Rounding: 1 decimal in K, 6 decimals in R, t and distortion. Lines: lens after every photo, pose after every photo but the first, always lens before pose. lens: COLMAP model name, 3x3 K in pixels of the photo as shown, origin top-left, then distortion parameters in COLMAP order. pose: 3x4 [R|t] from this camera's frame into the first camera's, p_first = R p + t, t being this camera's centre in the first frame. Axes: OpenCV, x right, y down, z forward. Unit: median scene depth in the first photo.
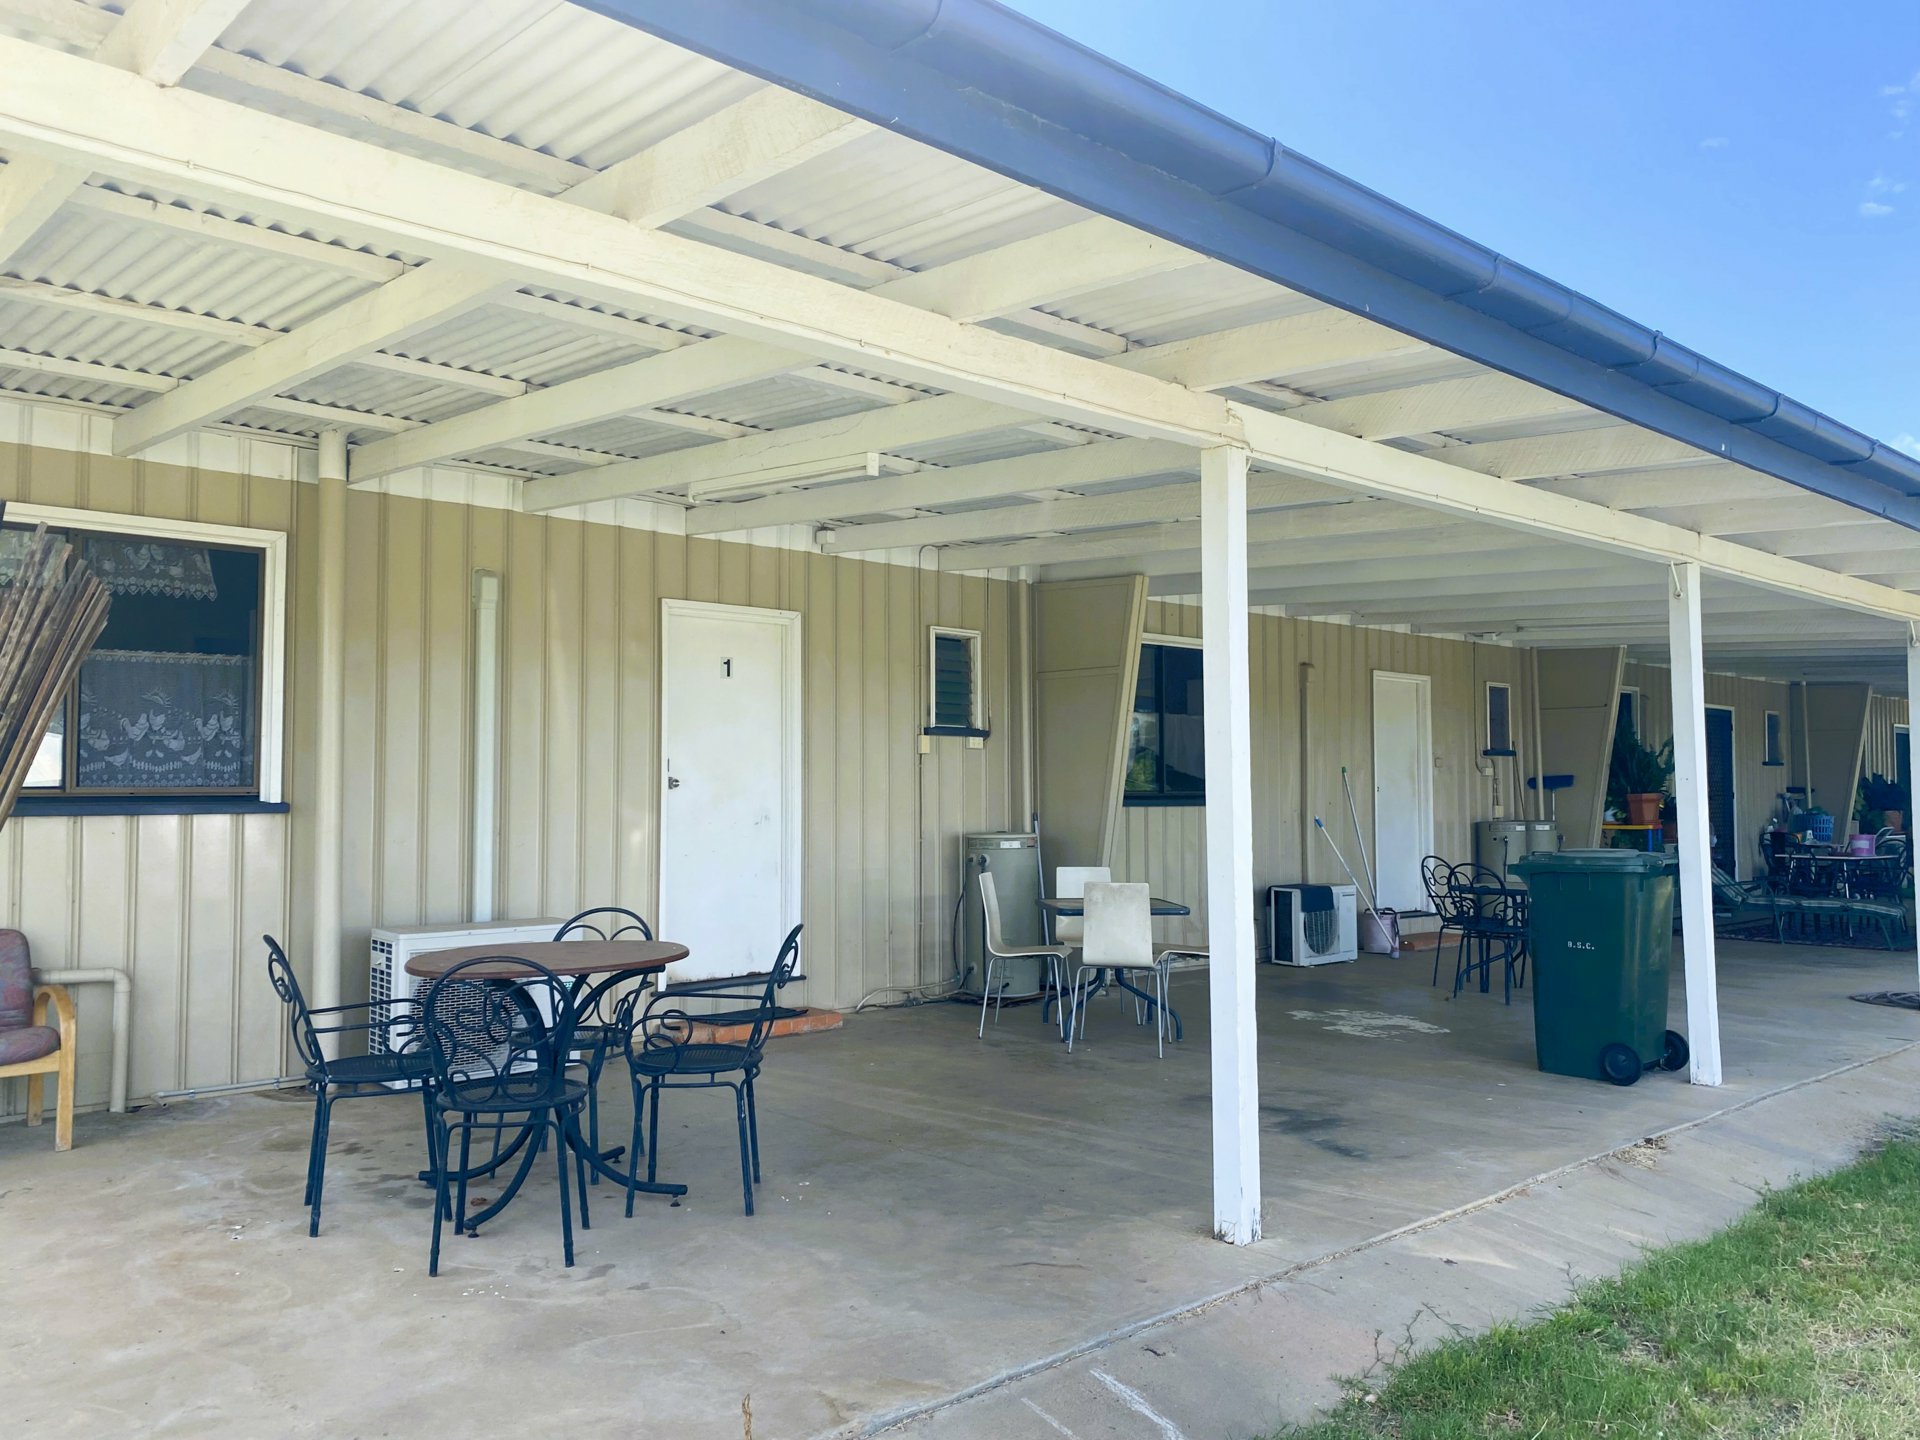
lens RADIAL K [[1466.2, 0, 960.0], [0, 1466.2, 720.0], [0, 0, 1]] dist [-0.004902, -0.001557]
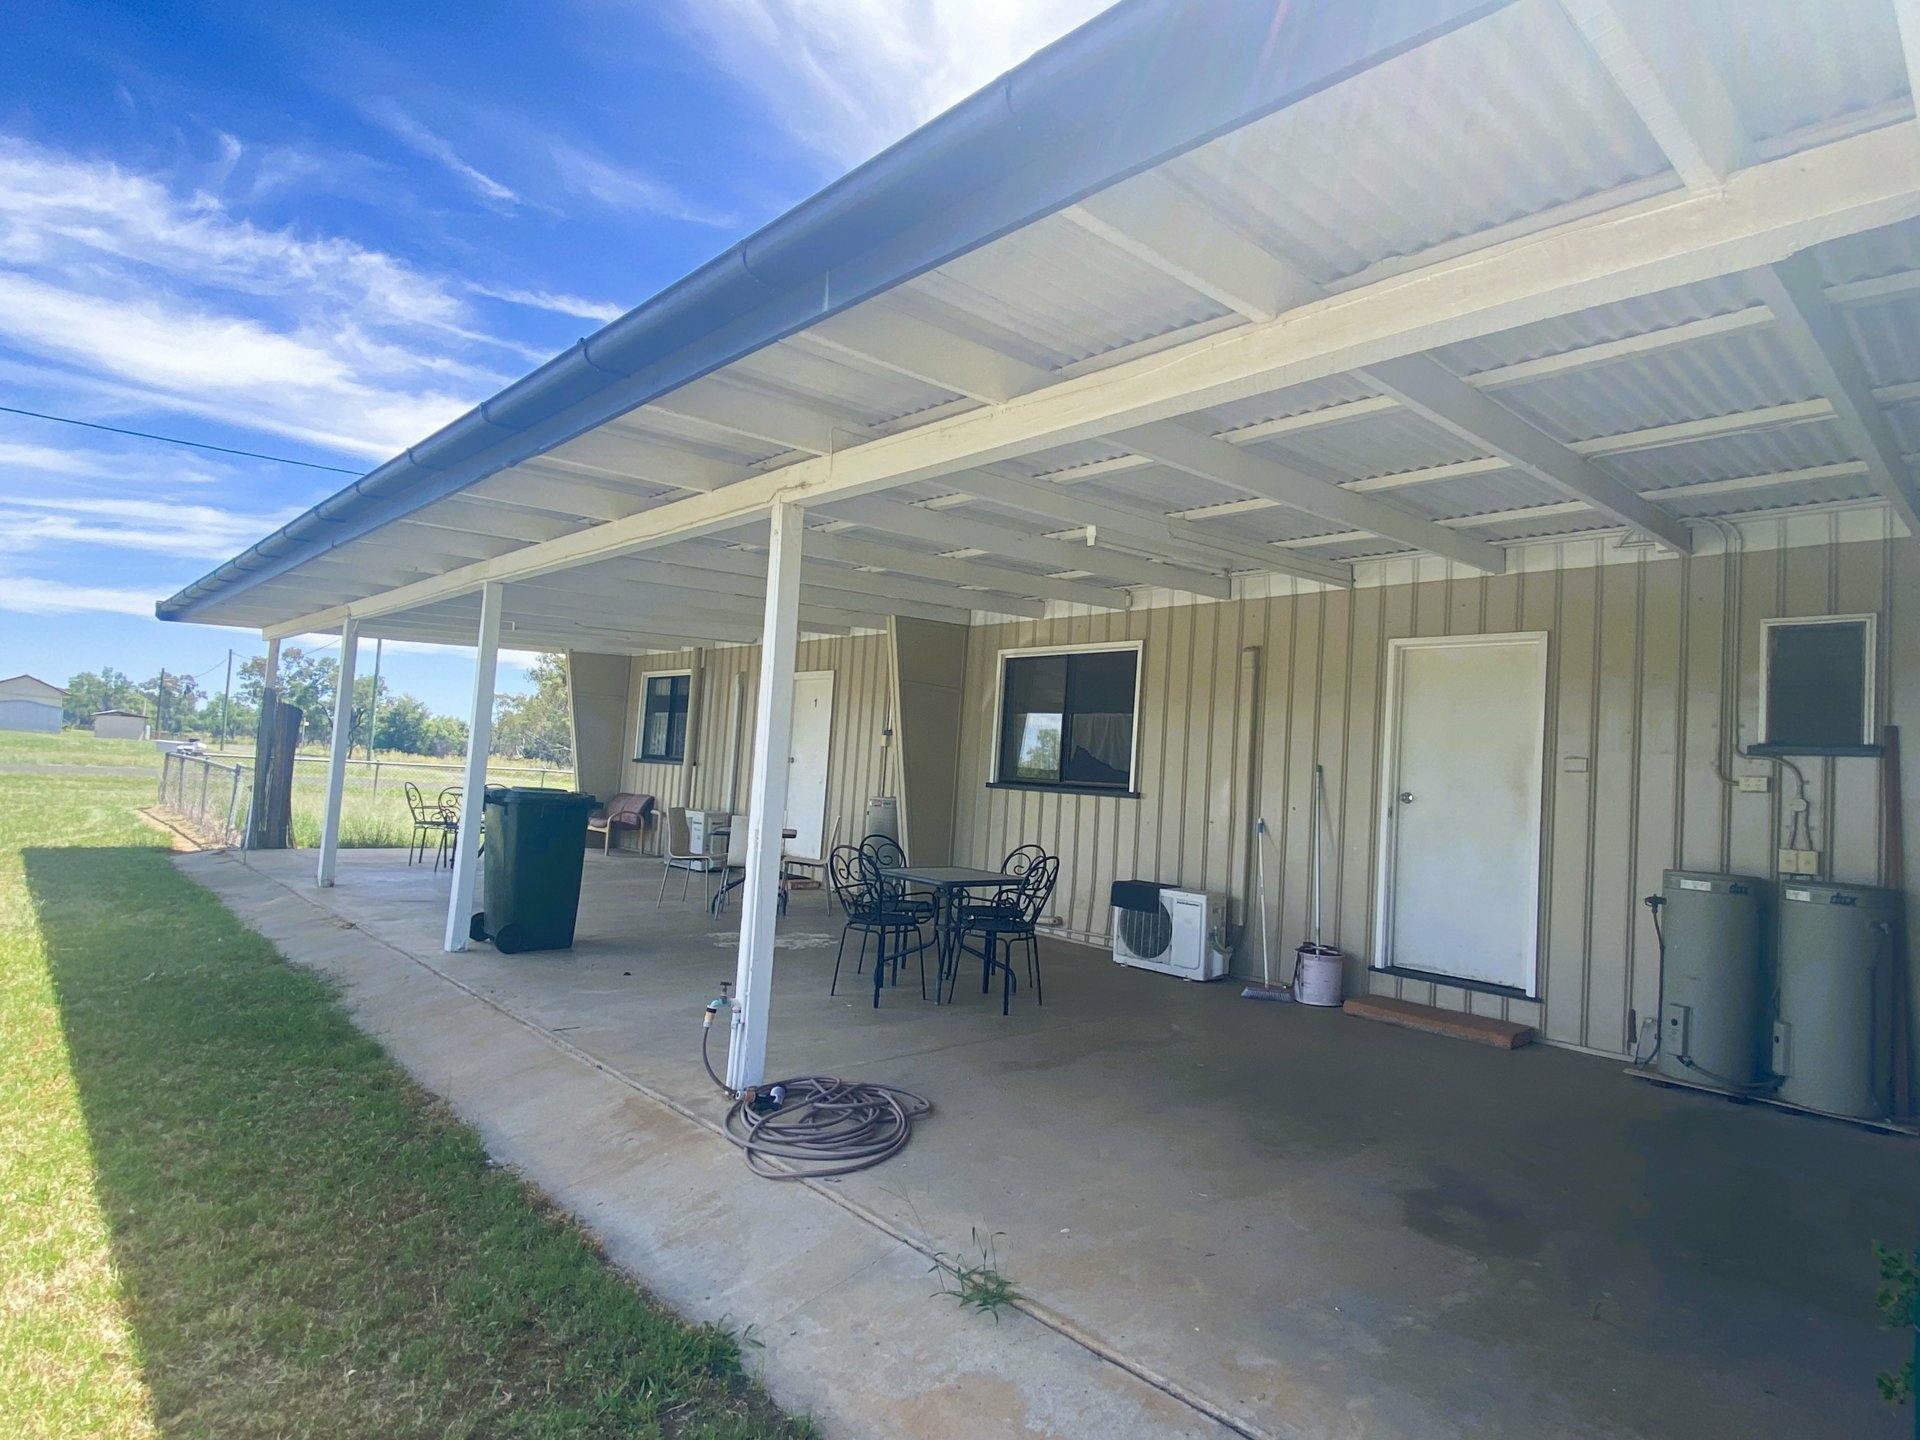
lens RADIAL K [[1070.8, 0, 960.0], [0, 1070.8, 720.0], [0, 0, 1]] dist [0.000053, -0.000010]
pose [[-0.009752, -0.052166, -0.998591, 0.869988], [-0.013775, 0.998551, -0.052030, 0.041296], [0.999858, 0.013248, -0.010456, 0.818623]]
